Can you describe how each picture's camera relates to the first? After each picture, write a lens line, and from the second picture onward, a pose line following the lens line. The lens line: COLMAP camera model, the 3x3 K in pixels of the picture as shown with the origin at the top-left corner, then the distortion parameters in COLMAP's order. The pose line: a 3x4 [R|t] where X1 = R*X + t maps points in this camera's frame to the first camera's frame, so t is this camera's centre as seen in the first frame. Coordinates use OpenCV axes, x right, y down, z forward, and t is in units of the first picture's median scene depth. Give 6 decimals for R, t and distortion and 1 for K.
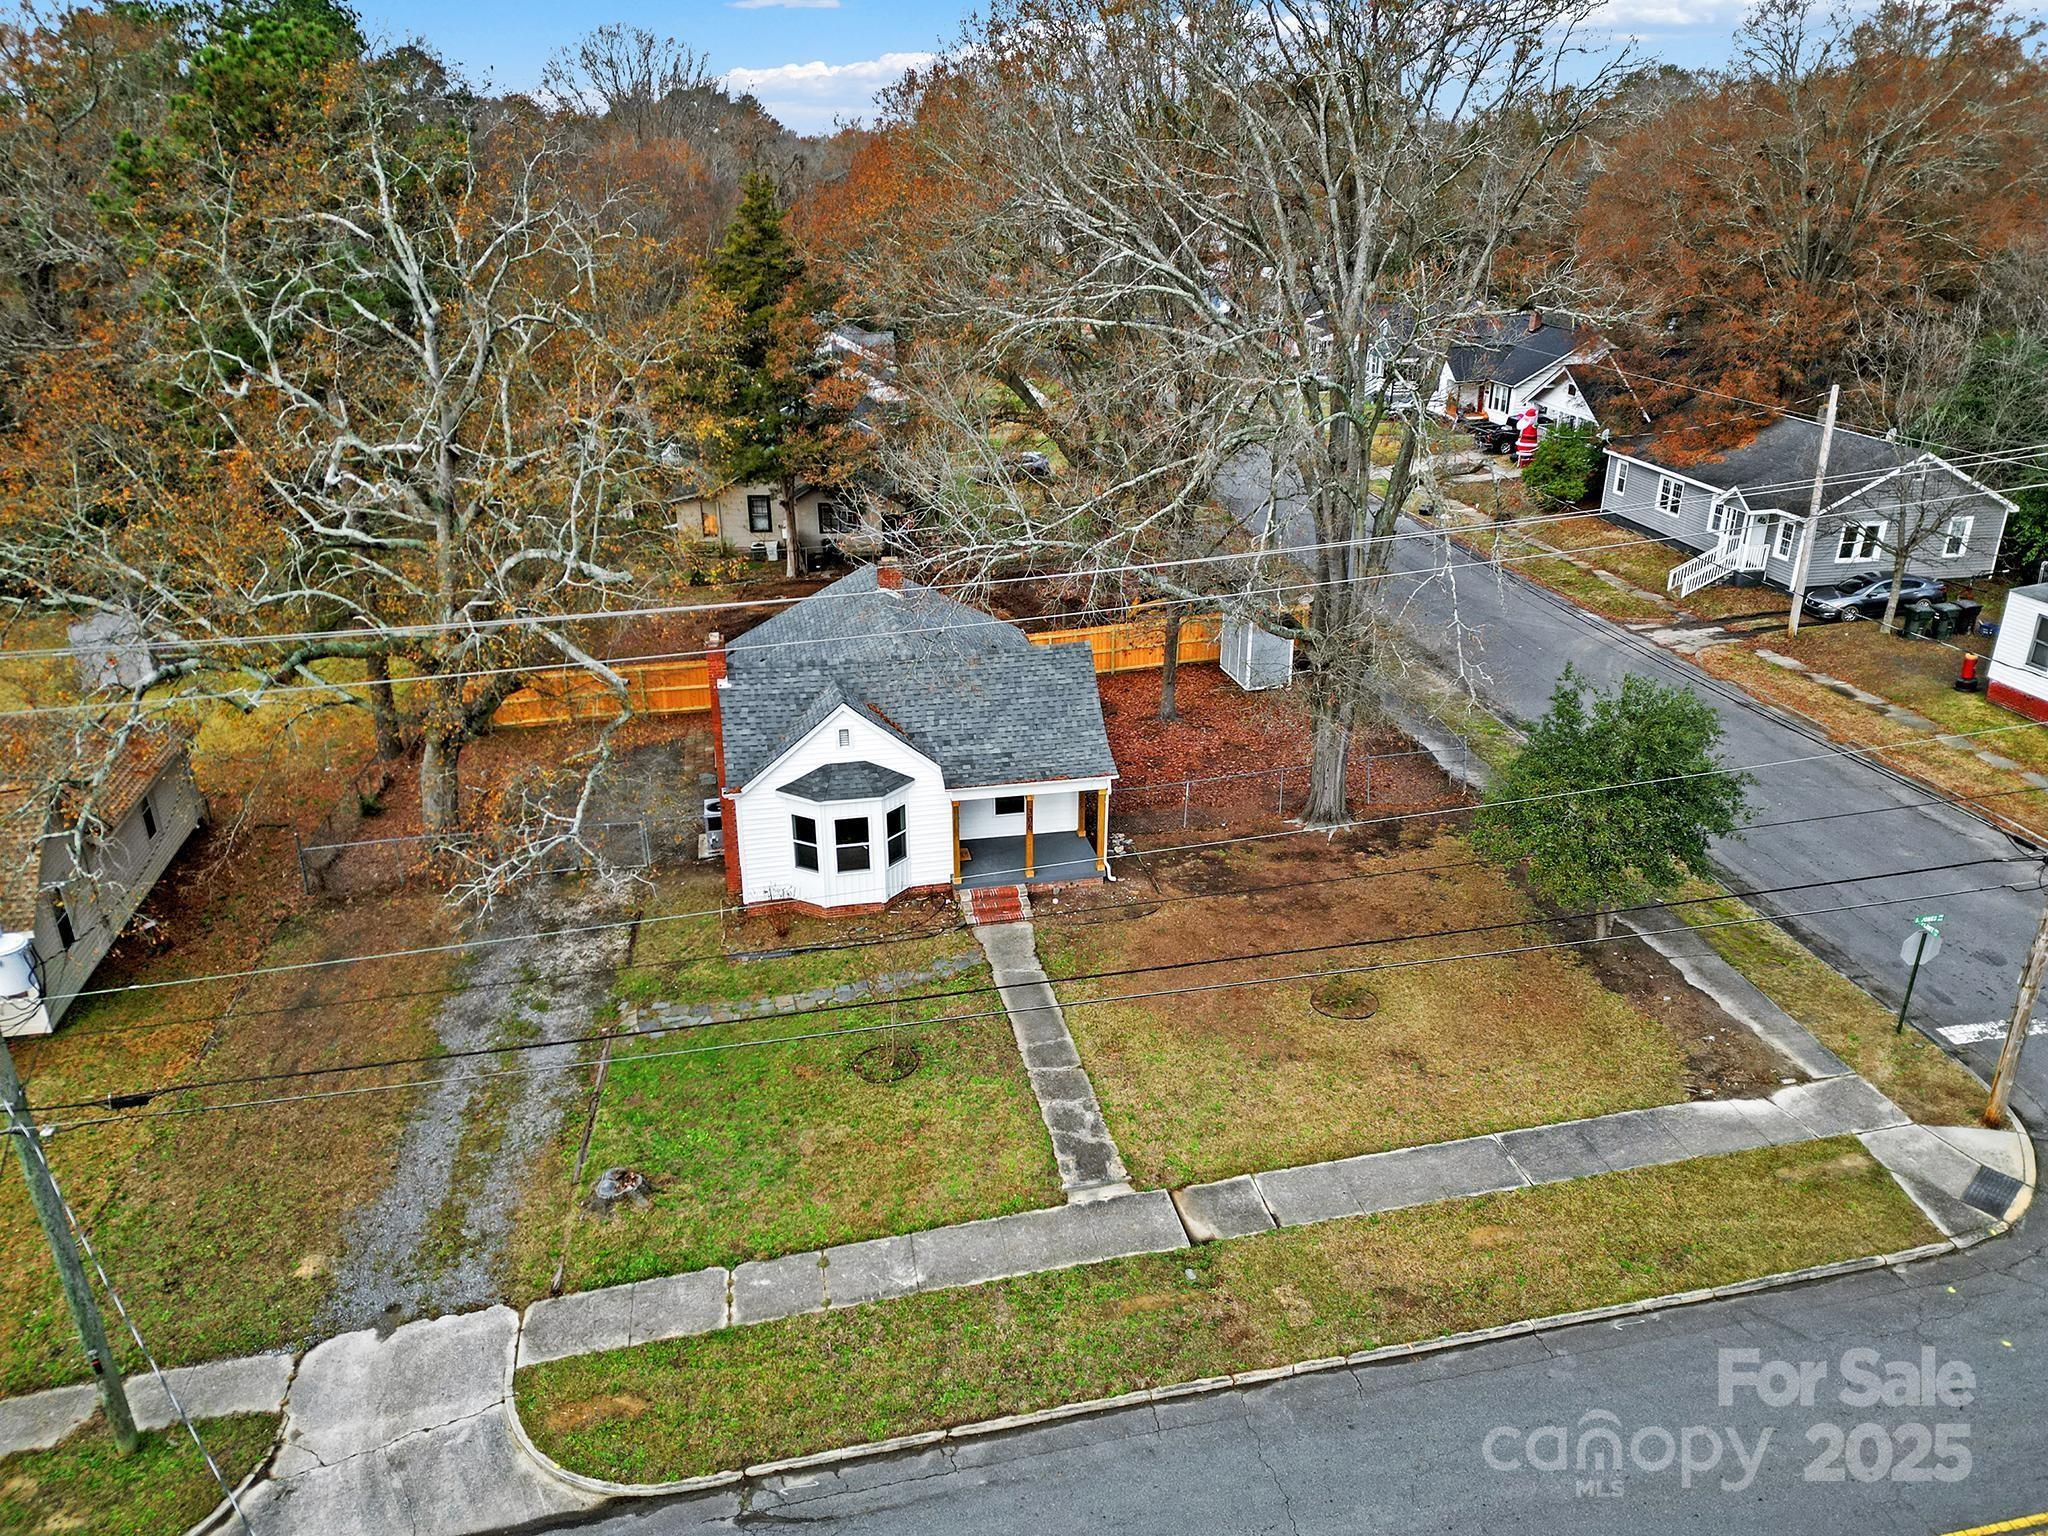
lens RADIAL K [[1434.9, 0, 1024.0], [0, 1434.9, 768.0], [0, 0, 1]] dist [0.093794, -0.102897]
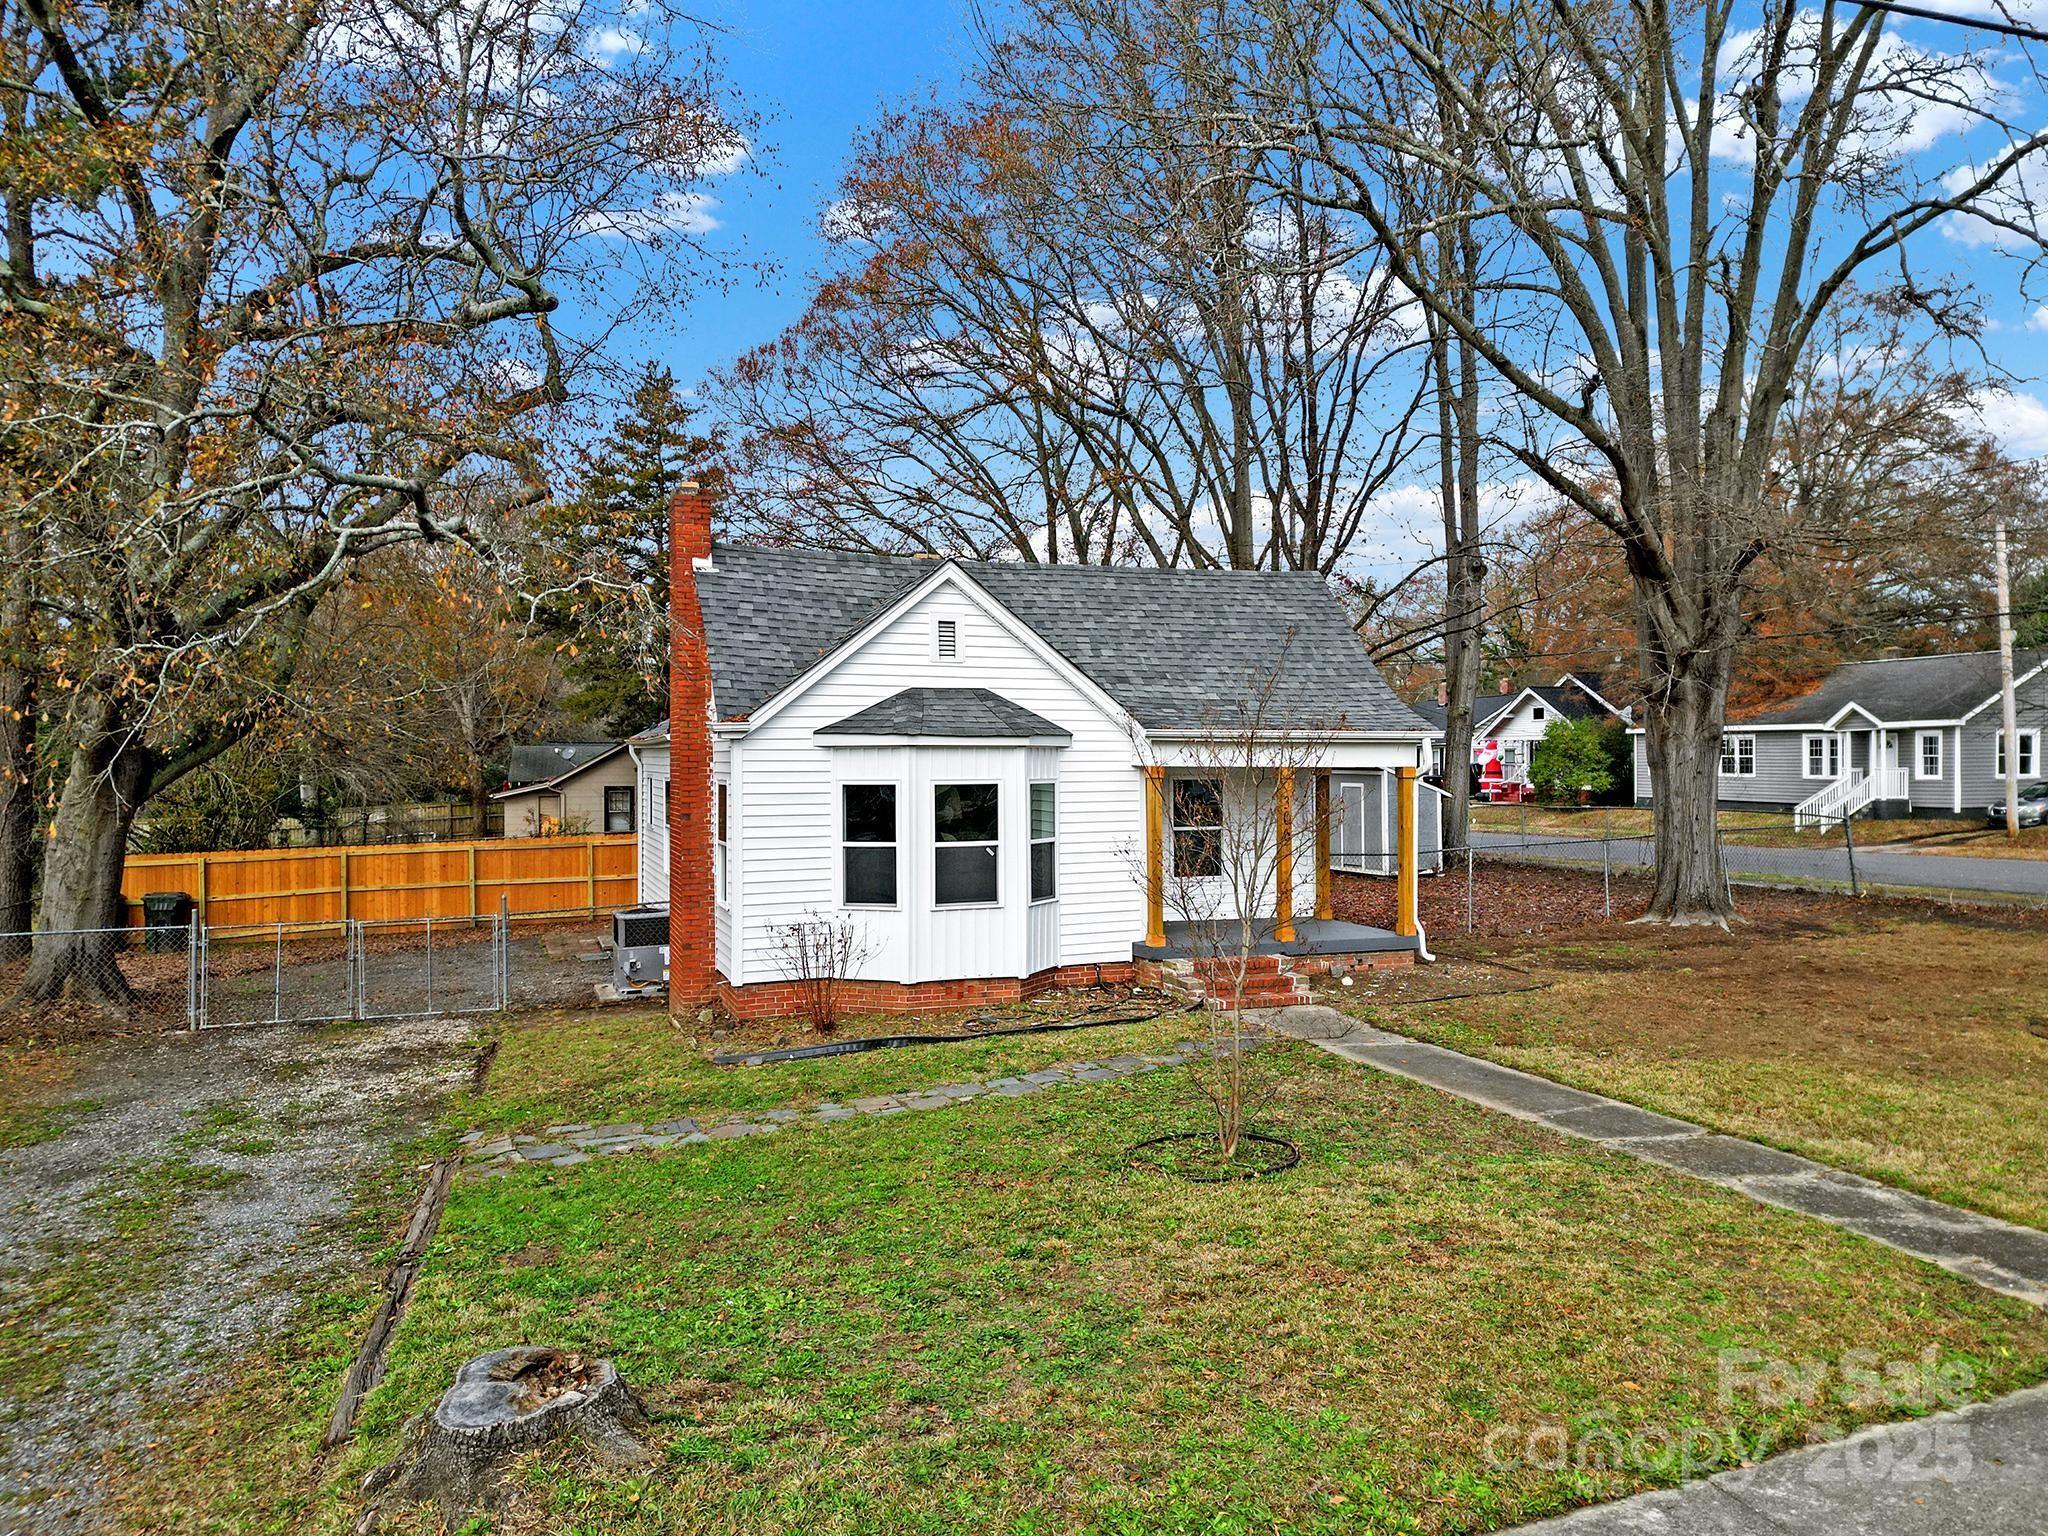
lens RADIAL K [[1438.5, 0, 1024.0], [0, 1438.5, 768.0], [0, 0, 1]] dist [0.066420, -0.052468]
pose [[0.988804, -0.003161, 0.149186, -0.216817], [0.060090, 0.923563, -0.378708, 0.271748], [-0.136585, 0.383432, 0.913413, 0.669020]]
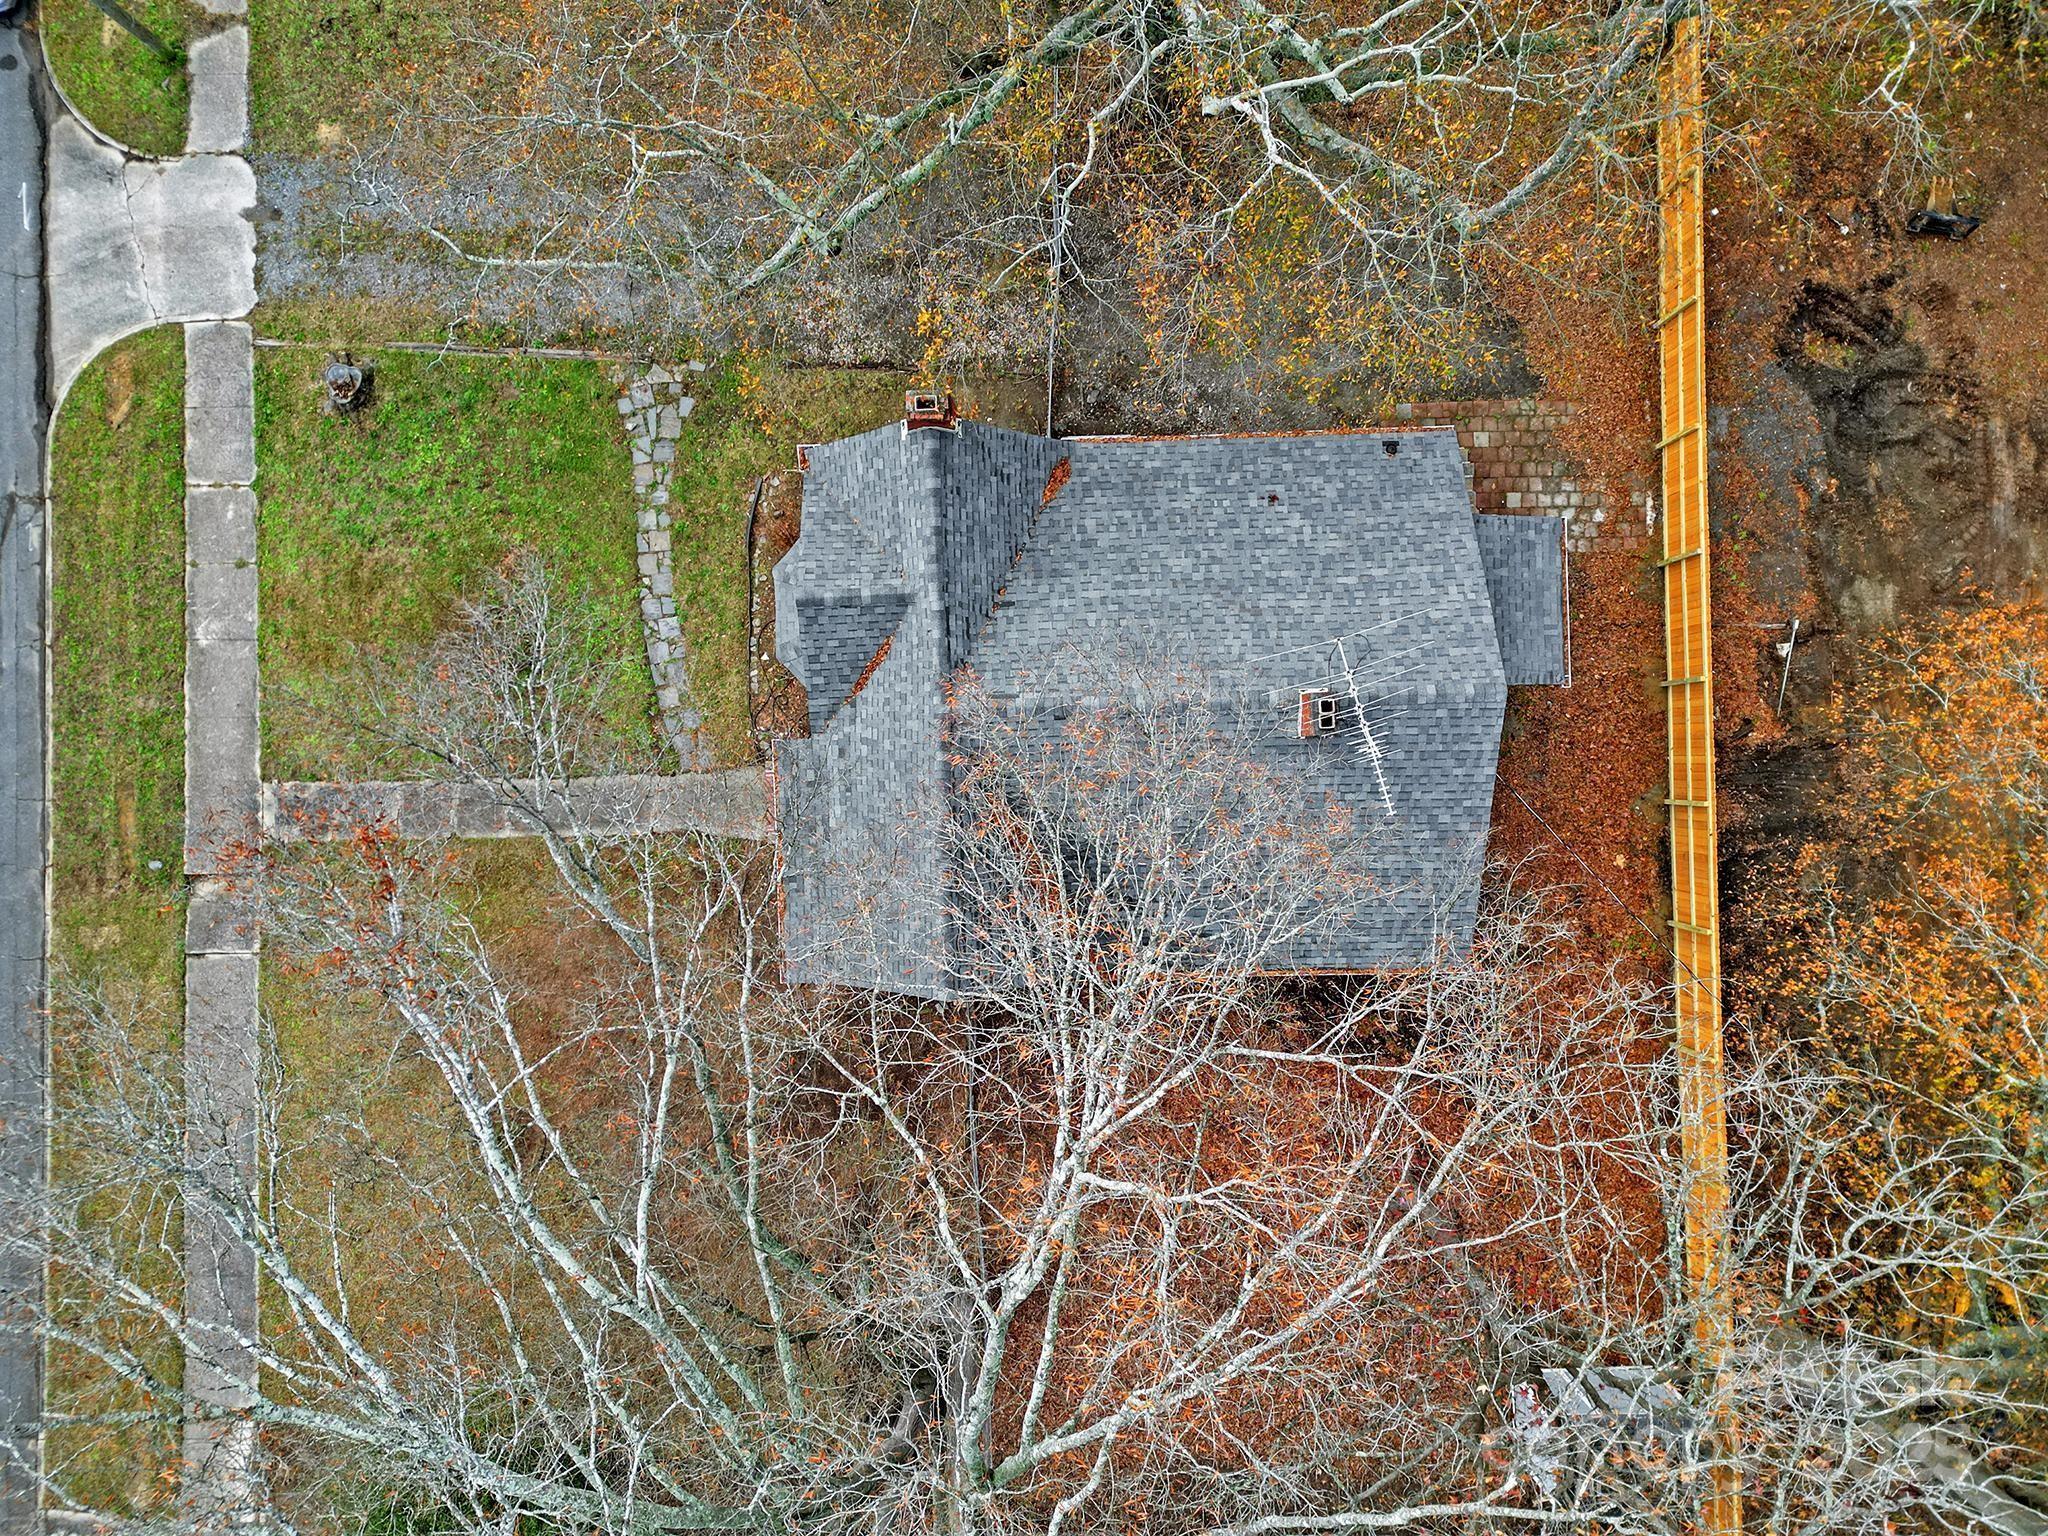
lens RADIAL K [[1434.9, 0, 1024.0], [0, 1434.9, 768.0], [0, 0, 1]] dist [0.093794, -0.102897]
pose [[-0.178456, 0.983885, 0.011097, -0.091422], [-0.382429, -0.079747, 0.920537, -0.899960], [0.906588, 0.160031, 0.390497, 1.022450]]
